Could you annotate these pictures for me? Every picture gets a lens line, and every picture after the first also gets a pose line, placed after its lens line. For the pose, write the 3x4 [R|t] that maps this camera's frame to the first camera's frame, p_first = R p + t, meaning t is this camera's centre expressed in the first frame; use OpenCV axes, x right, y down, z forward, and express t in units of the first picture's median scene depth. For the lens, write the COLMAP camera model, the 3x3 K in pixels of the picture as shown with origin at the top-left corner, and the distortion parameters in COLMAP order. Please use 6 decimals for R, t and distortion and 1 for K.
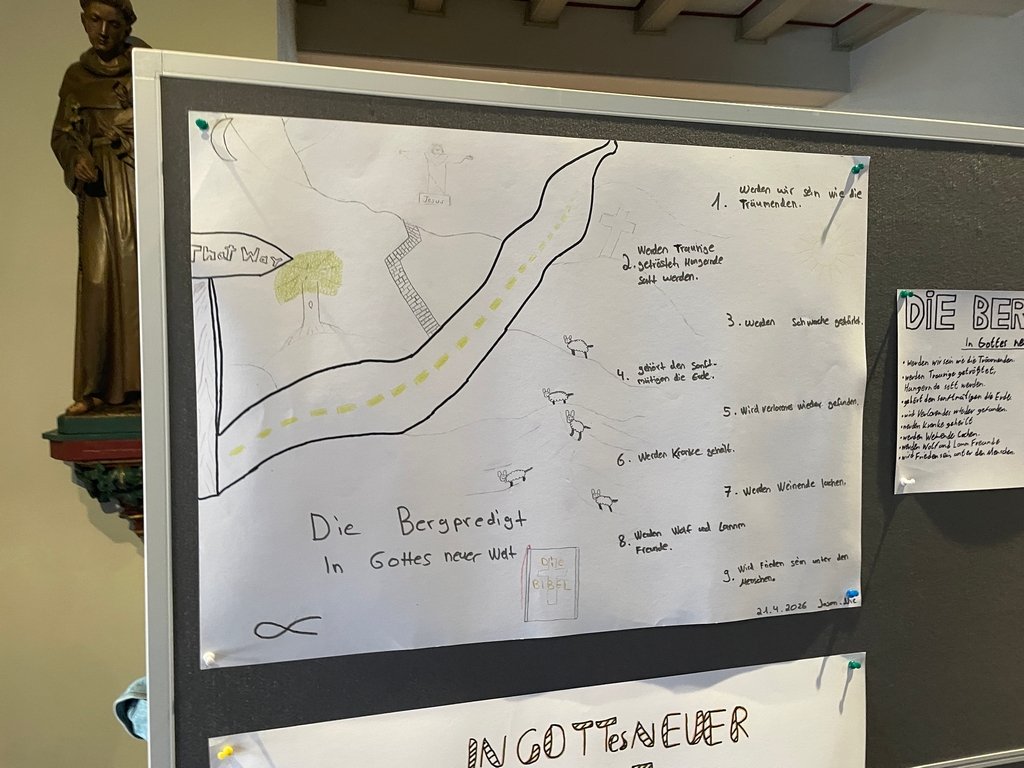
lens RADIAL K [[777.6, 0, 507.8], [0, 777.6, 375.9], [0, 0, 1]] dist [0.091678, -0.114498]
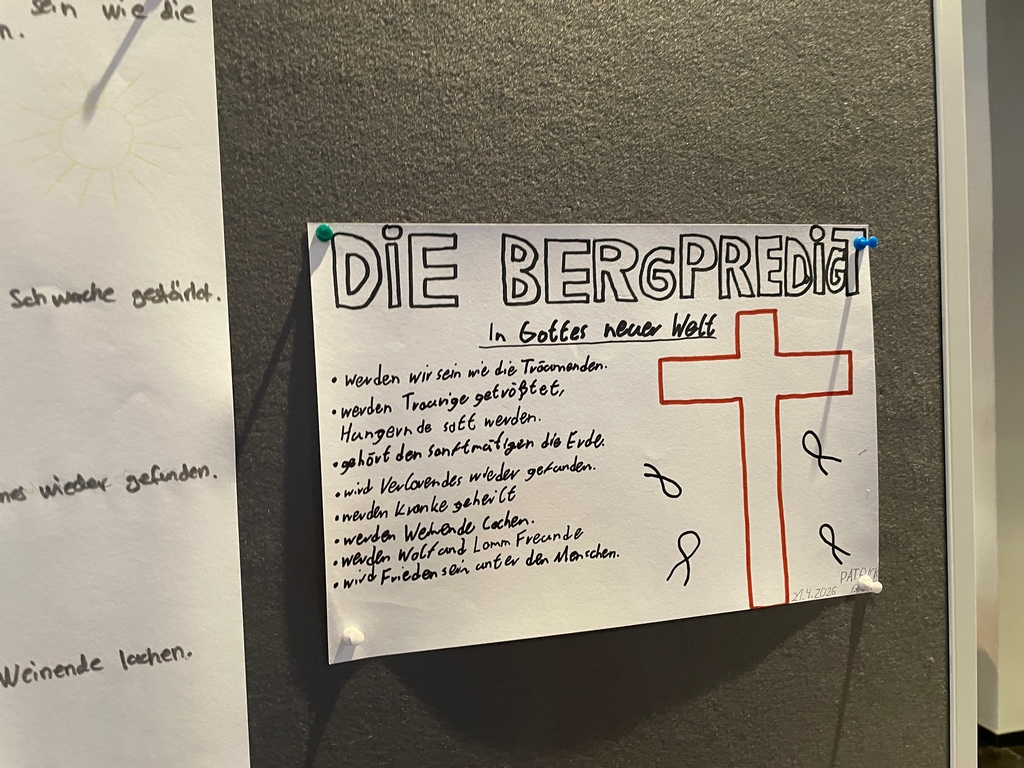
lens RADIAL K [[777.6, 0, 515.4], [0, 777.6, 384.7], [0, 0, 1]] dist [0.091678, -0.114498]
pose [[0.999126, -0.040479, -0.010444, 0.622923], [0.040317, 0.999069, -0.015342, -0.002743], [0.011055, 0.014908, 0.999828, 0.547205]]
